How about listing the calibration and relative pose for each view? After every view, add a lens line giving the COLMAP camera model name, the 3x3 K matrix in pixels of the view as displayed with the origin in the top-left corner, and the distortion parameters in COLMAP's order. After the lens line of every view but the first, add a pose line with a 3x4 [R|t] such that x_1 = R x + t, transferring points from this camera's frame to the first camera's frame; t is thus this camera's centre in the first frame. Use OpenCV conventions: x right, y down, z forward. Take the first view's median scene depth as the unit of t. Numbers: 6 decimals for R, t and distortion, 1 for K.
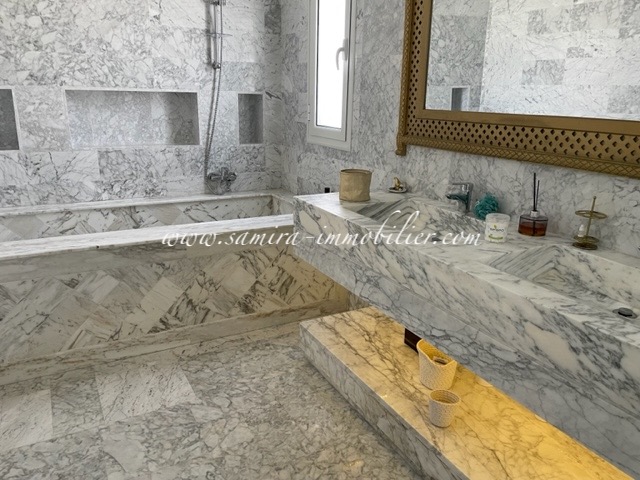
lens RADIAL K [[479.4, 0, 316.3], [0, 479.4, 242.6], [0, 0, 1]] dist [0.089532, -0.119739]
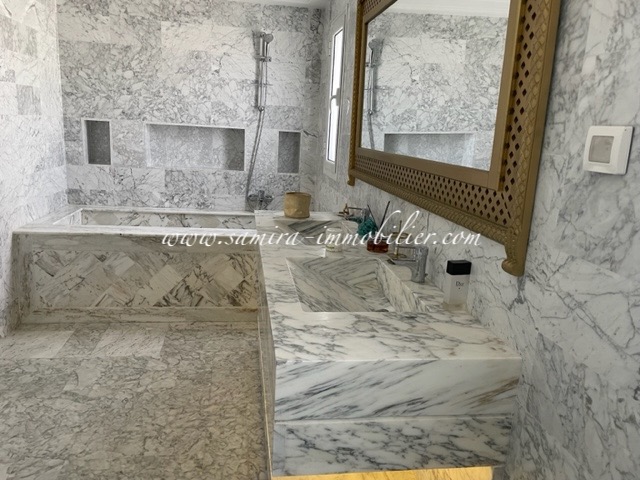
lens RADIAL K [[479.4, 0, 316.3], [0, 479.4, 242.6], [0, 0, 1]] dist [0.089532, -0.119739]
pose [[0.940189, 0.107941, -0.323098, 0.449110], [-0.133708, 0.989288, -0.058577, 0.033752], [0.313315, 0.098274, 0.944551, -0.106808]]
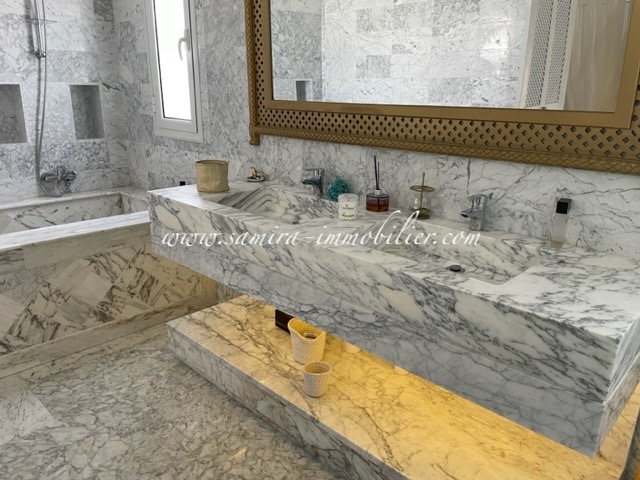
lens RADIAL K [[479.8, 0, 322.4], [0, 479.8, 235.1], [0, 0, 1]] dist [0.087738, -0.122832]
pose [[0.951226, -0.094054, 0.293808, -0.006445], [0.094391, 0.995449, 0.013065, 0.008819], [-0.293700, 0.015305, 0.955775, -0.016068]]
